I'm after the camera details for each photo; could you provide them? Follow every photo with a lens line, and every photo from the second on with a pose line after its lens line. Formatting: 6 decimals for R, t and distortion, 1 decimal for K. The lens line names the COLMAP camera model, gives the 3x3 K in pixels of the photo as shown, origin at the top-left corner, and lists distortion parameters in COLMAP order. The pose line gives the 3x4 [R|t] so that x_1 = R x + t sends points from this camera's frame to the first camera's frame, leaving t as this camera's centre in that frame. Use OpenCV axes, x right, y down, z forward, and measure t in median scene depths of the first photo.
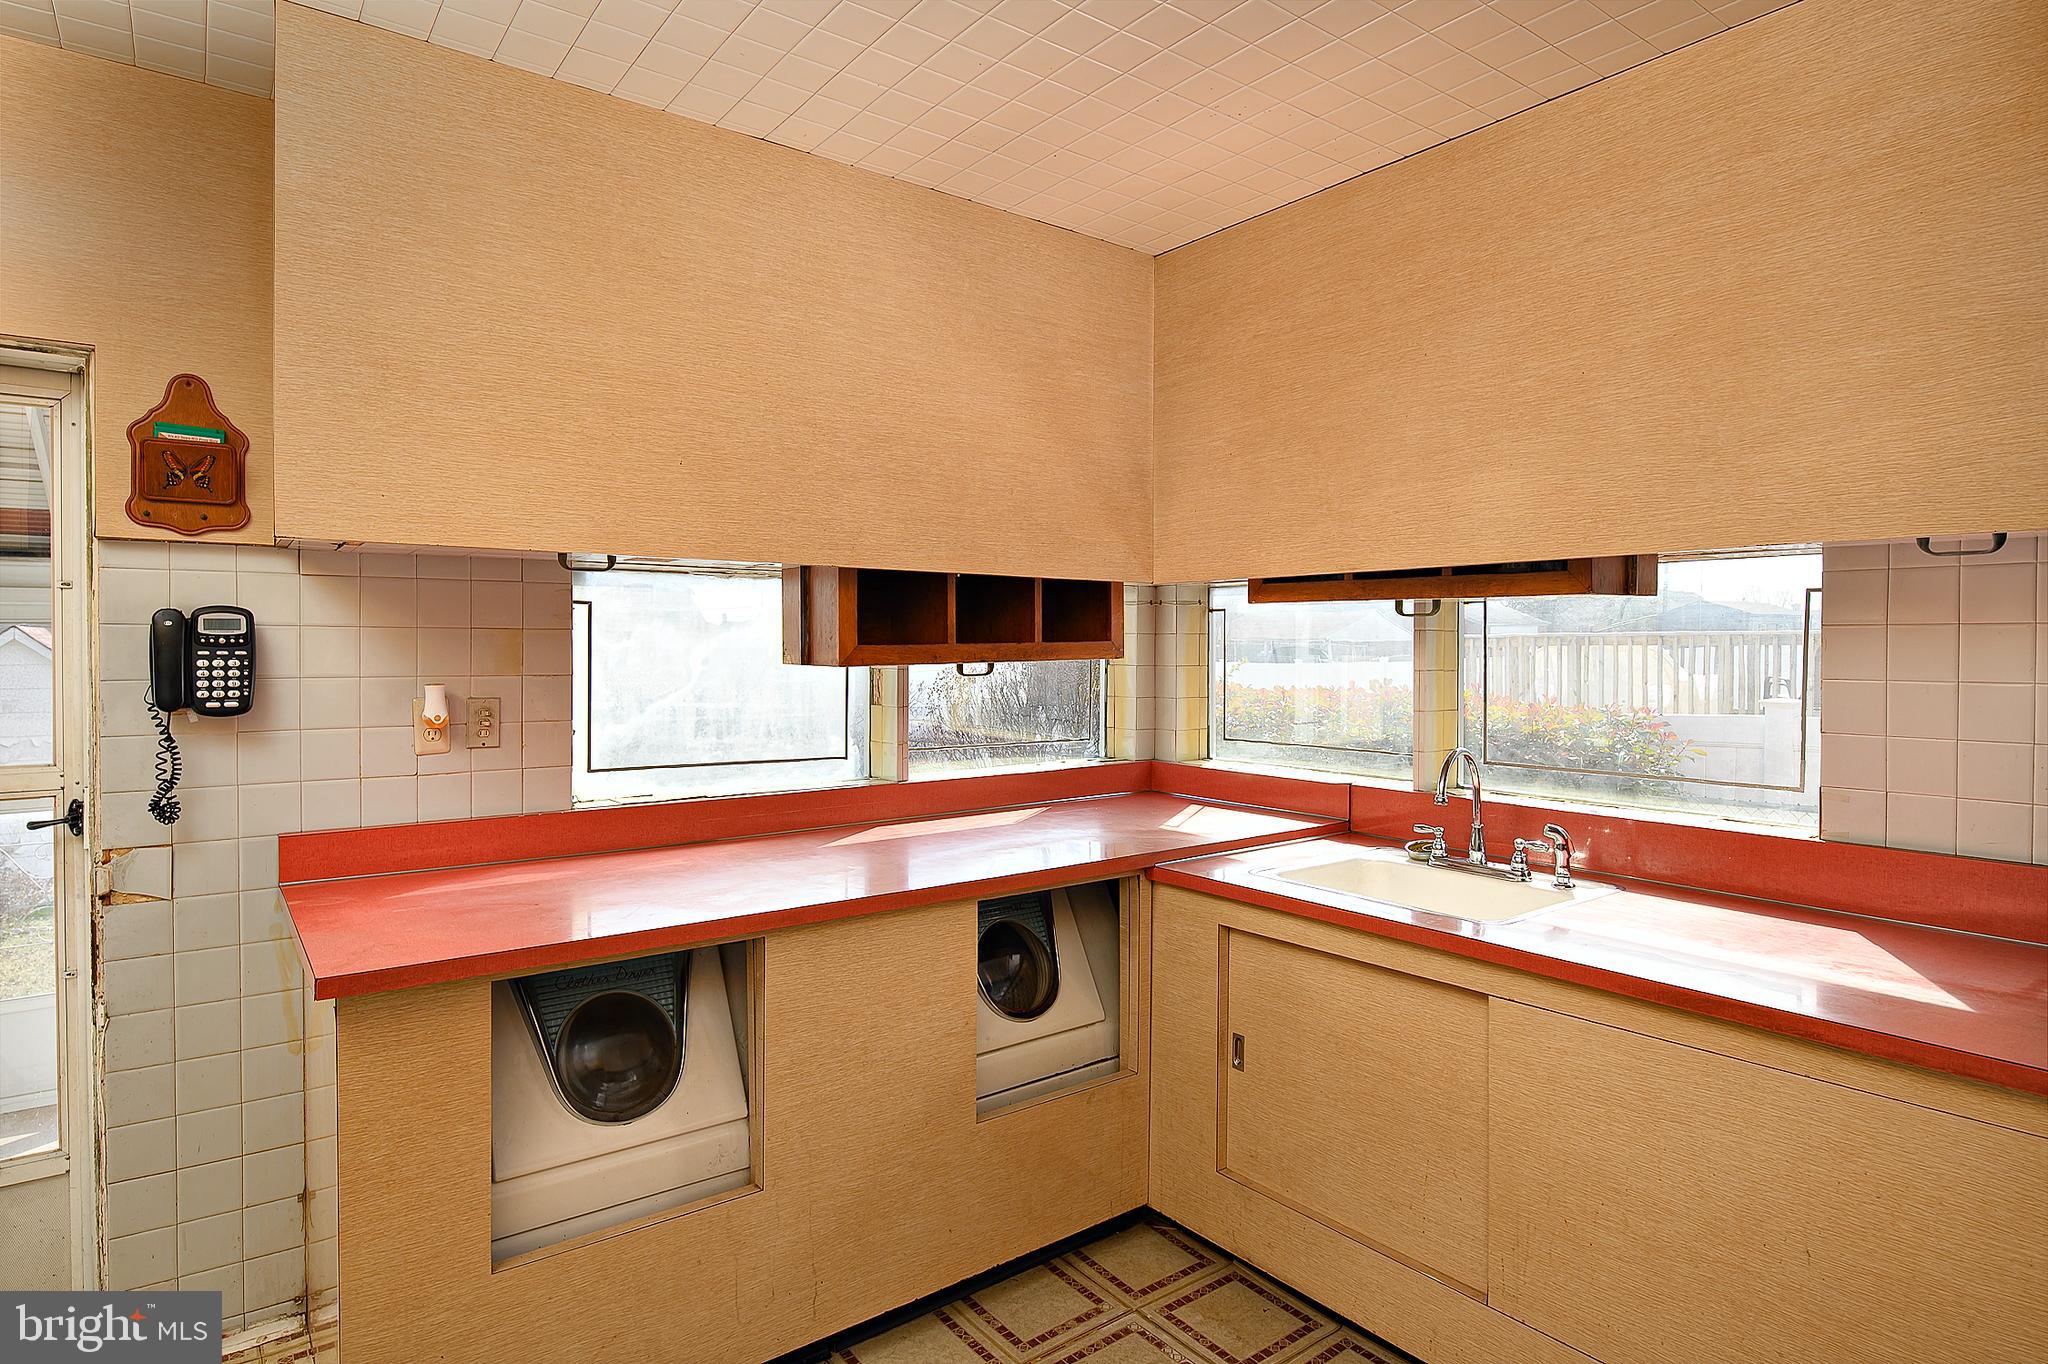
lens RADIAL K [[1114.6, 0, 1024.0], [0, 1114.6, 682.0], [0, 0, 1]] dist [-0.014475, -0.000429]
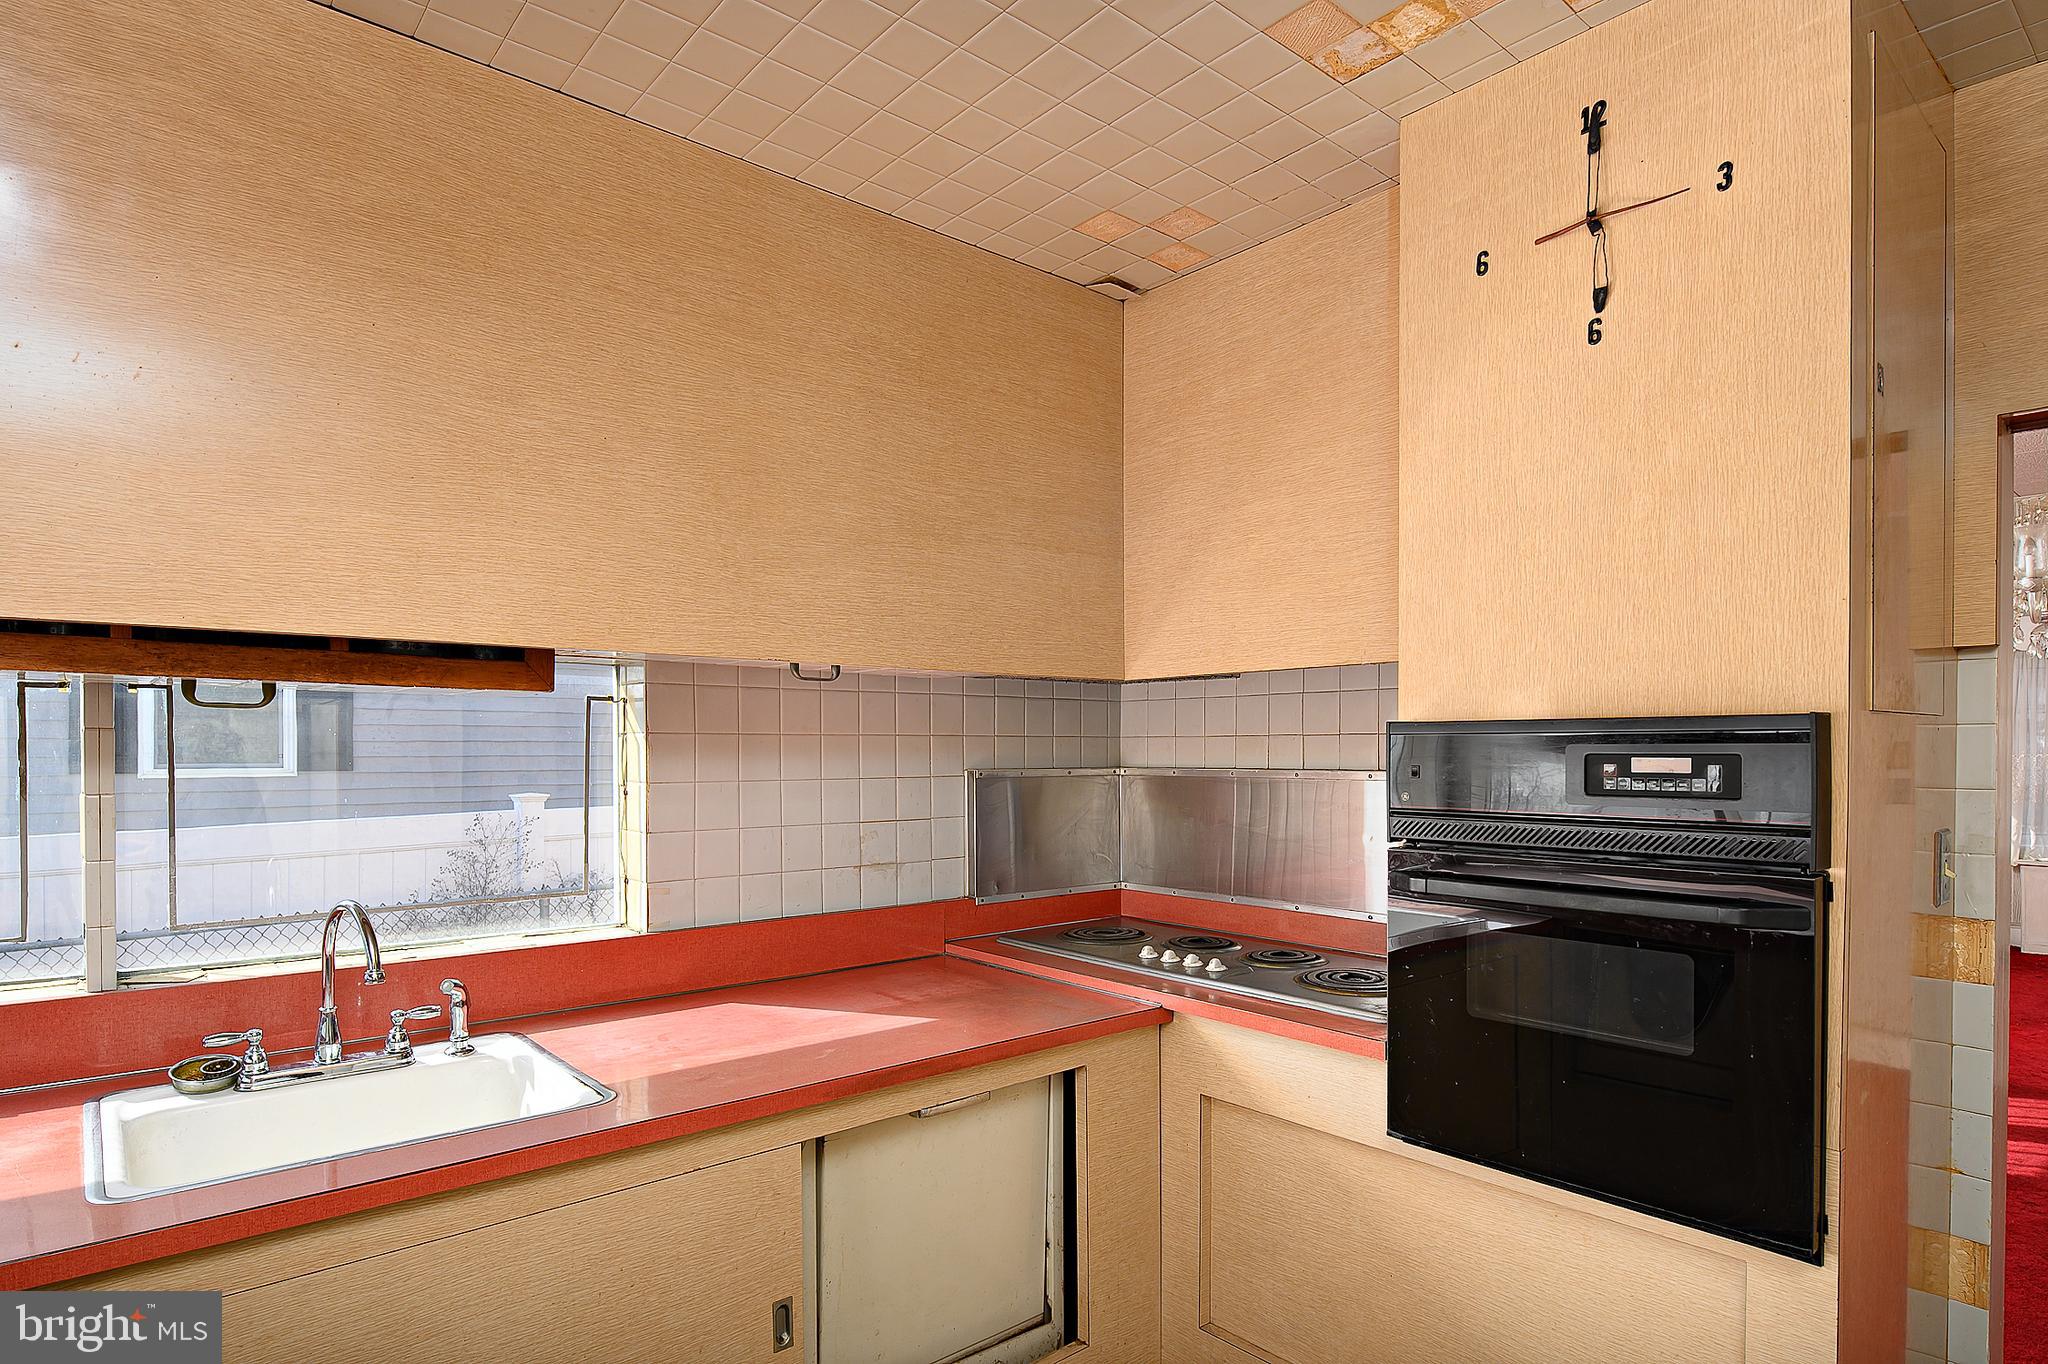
lens RADIAL K [[1106.7, 0, 1026.5], [0, 1106.7, 768.9], [0, 0, 1]] dist [0.002566, 0.000593]
pose [[-0.067307, -0.016442, 0.997597, -0.367205], [0.033518, 0.999263, 0.018731, -0.023354], [-0.997169, 0.034698, -0.066707, 0.695039]]
